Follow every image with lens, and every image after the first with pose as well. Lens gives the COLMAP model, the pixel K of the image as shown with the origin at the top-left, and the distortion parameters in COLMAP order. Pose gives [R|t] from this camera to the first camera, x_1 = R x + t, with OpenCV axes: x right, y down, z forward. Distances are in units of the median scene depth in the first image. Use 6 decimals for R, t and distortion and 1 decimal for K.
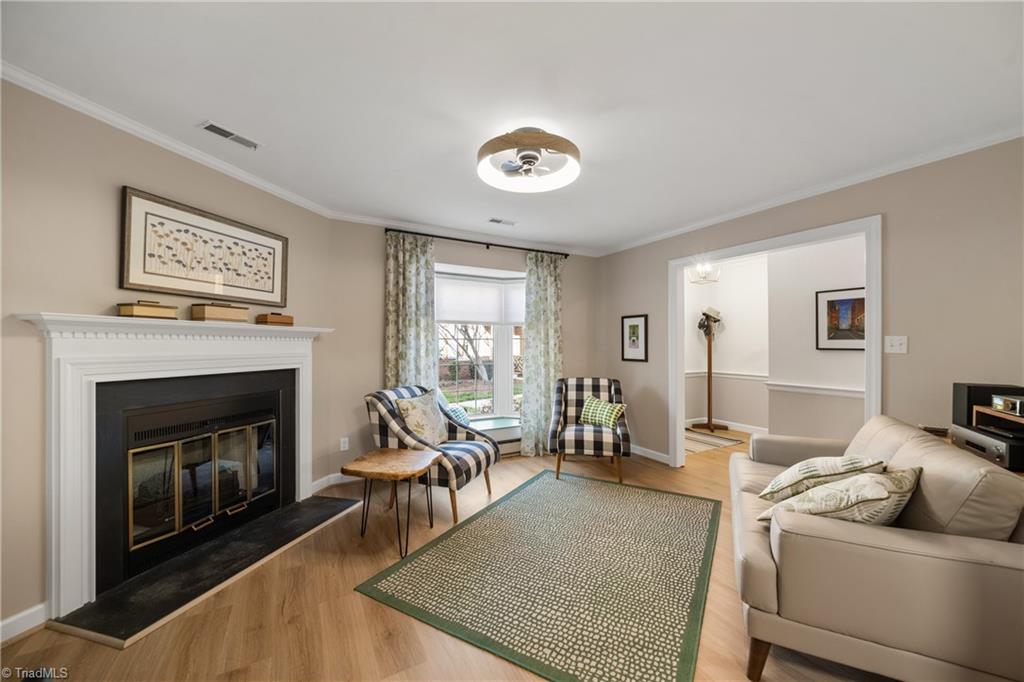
lens RADIAL K [[393.3, 0, 527.9], [0, 393.3, 337.8], [0, 0, 1]] dist [-0.009752, -0.001419]
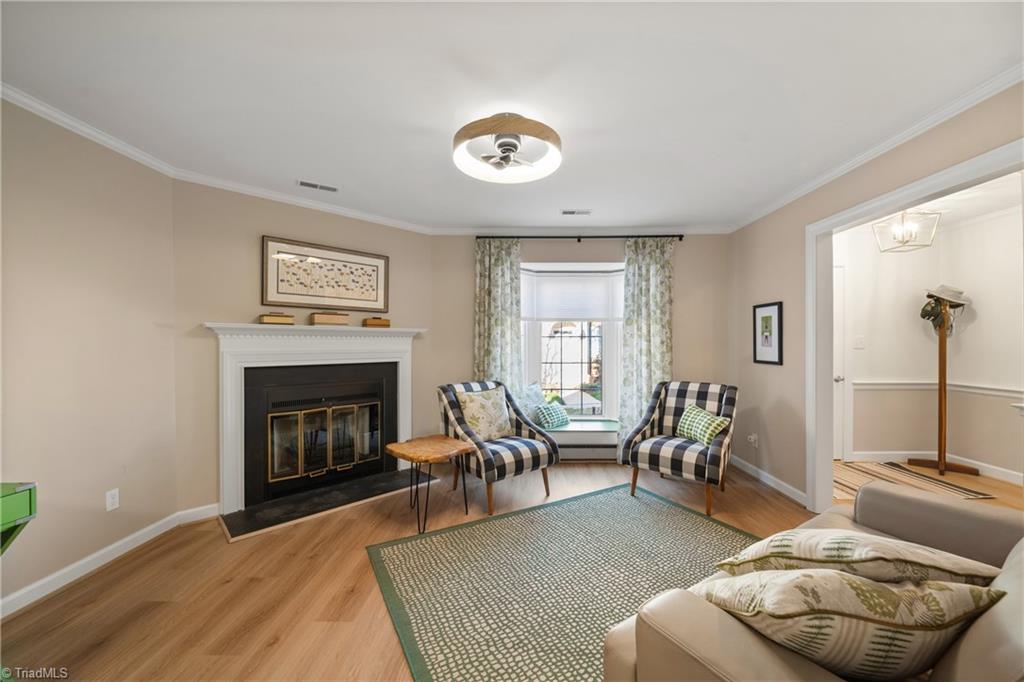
lens RADIAL K [[393.3, 0, 509.2], [0, 393.3, 339.3], [0, 0, 1]] dist [-0.009752, -0.001419]
pose [[0.856143, -0.006311, -0.516701, 0.372284], [0.010306, 0.999935, 0.004862, 0.004839], [0.516636, -0.009488, 0.856152, 0.140646]]
